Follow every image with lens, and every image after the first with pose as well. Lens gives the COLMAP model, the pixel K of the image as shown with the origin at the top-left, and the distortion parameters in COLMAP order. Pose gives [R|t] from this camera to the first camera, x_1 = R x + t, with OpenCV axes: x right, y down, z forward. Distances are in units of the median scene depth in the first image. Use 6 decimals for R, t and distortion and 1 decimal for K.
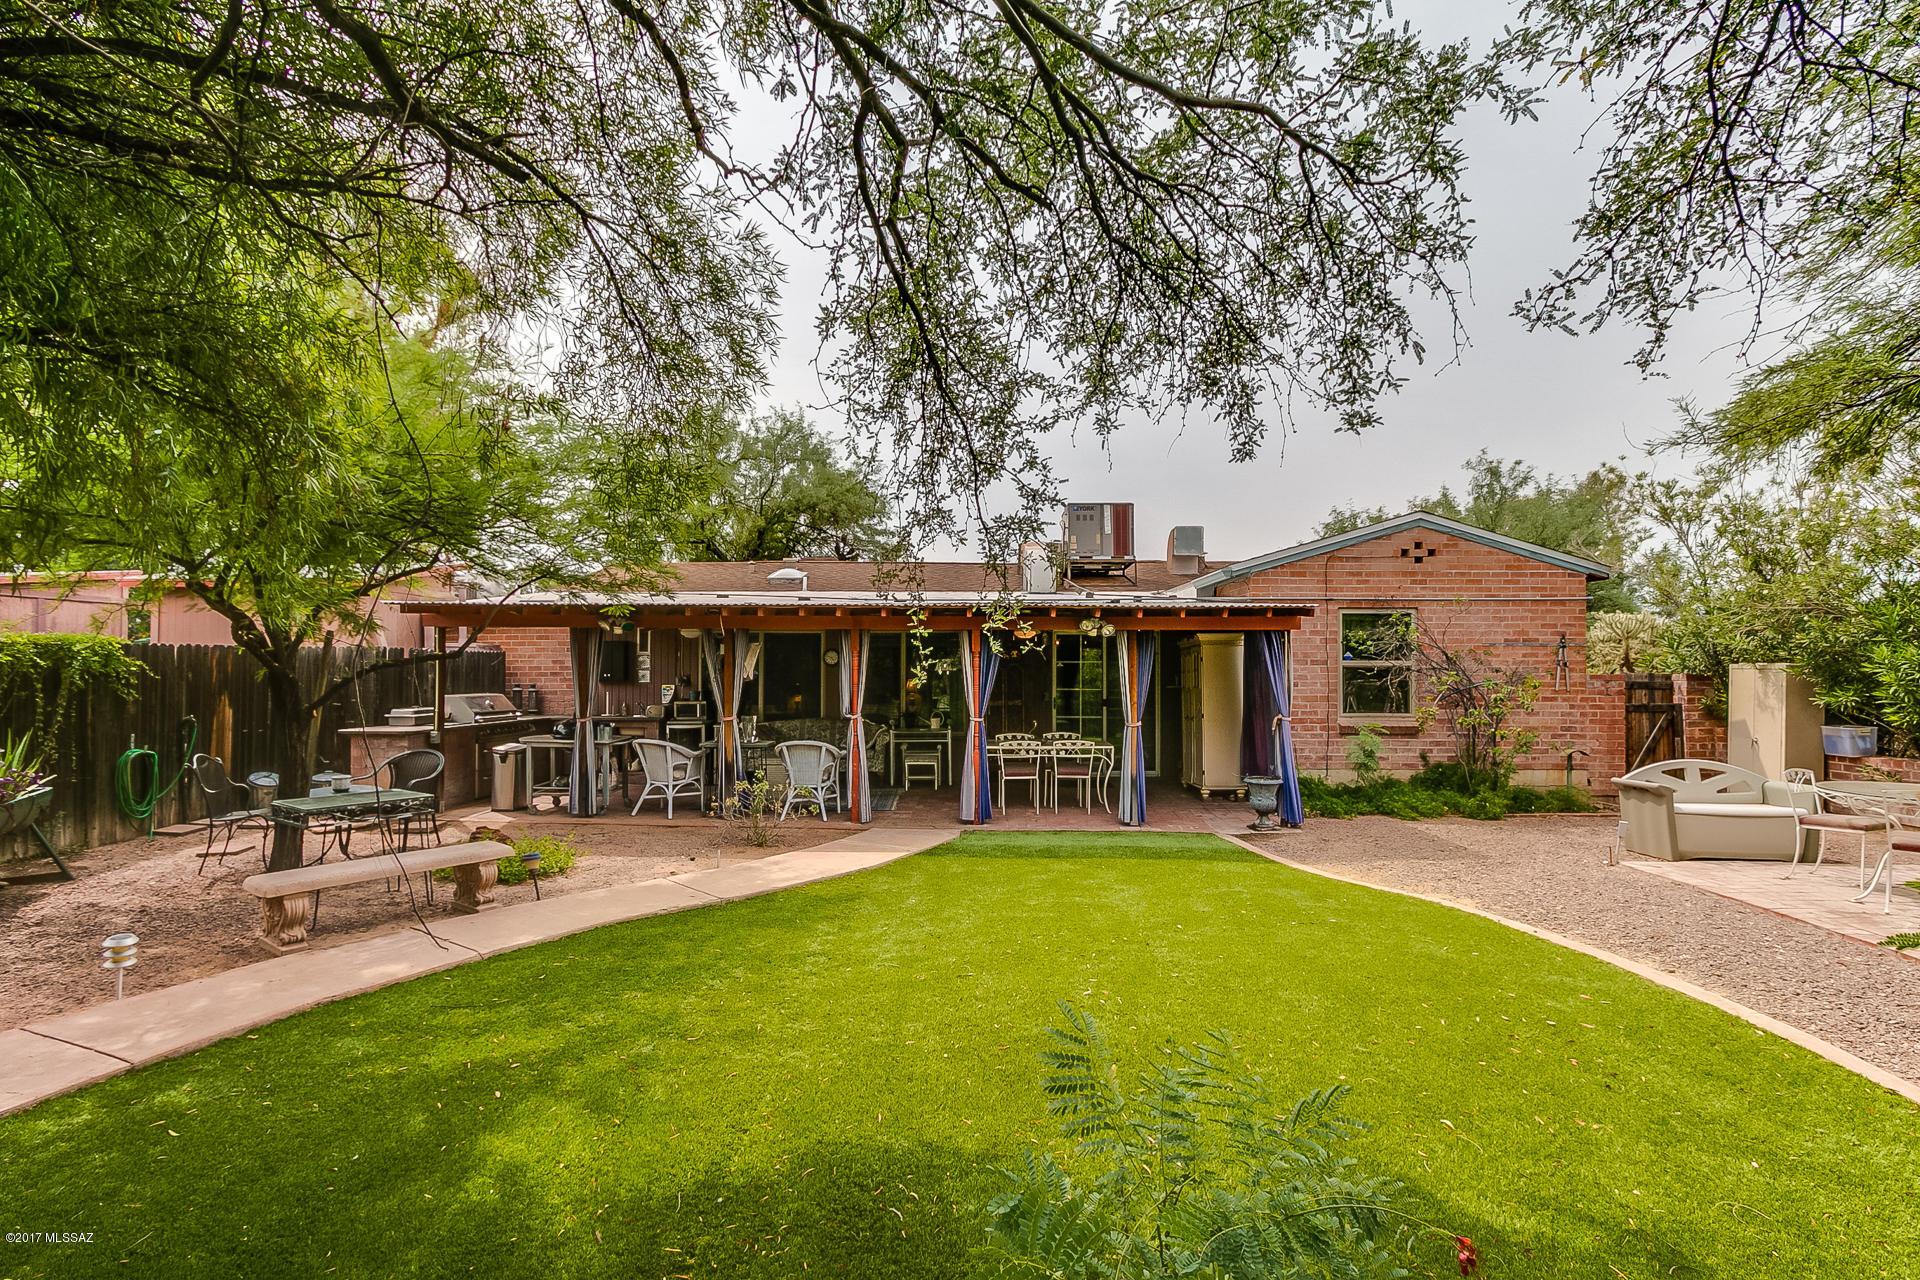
lens RADIAL K [[882.1, 0, 959.9], [0, 882.1, 650.2], [0, 0, 1]] dist [-0.021093, 0.000450]
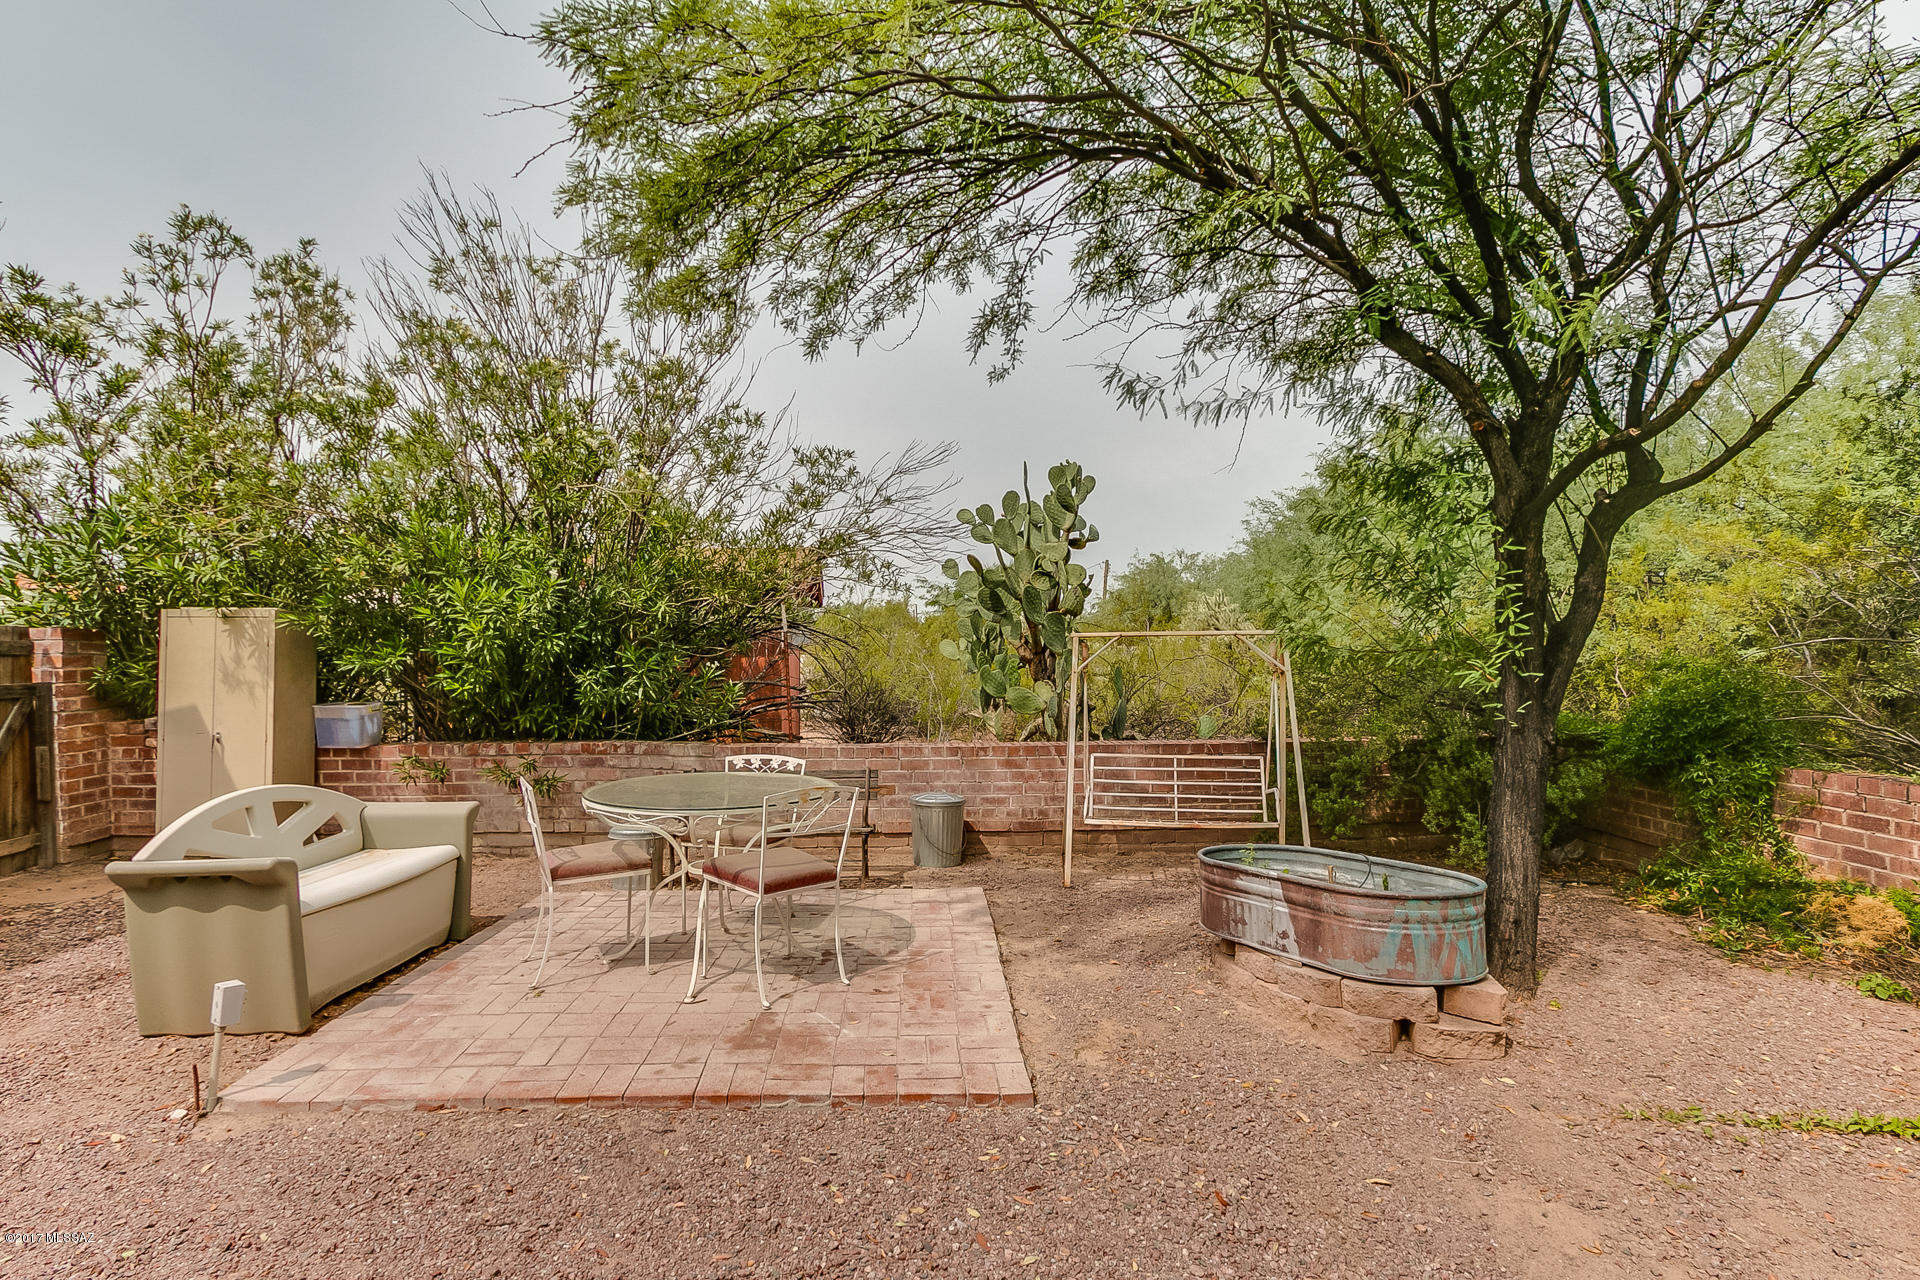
lens RADIAL K [[882.1, 0, 959.4], [0, 882.1, 651.3], [0, 0, 1]] dist [-0.021093, 0.000450]
pose [[-0.090058, 0.003051, 0.995932, 0.259838], [-0.015396, 0.999872, -0.004456, 0.037438], [-0.995818, -0.015734, -0.090000, 0.508626]]
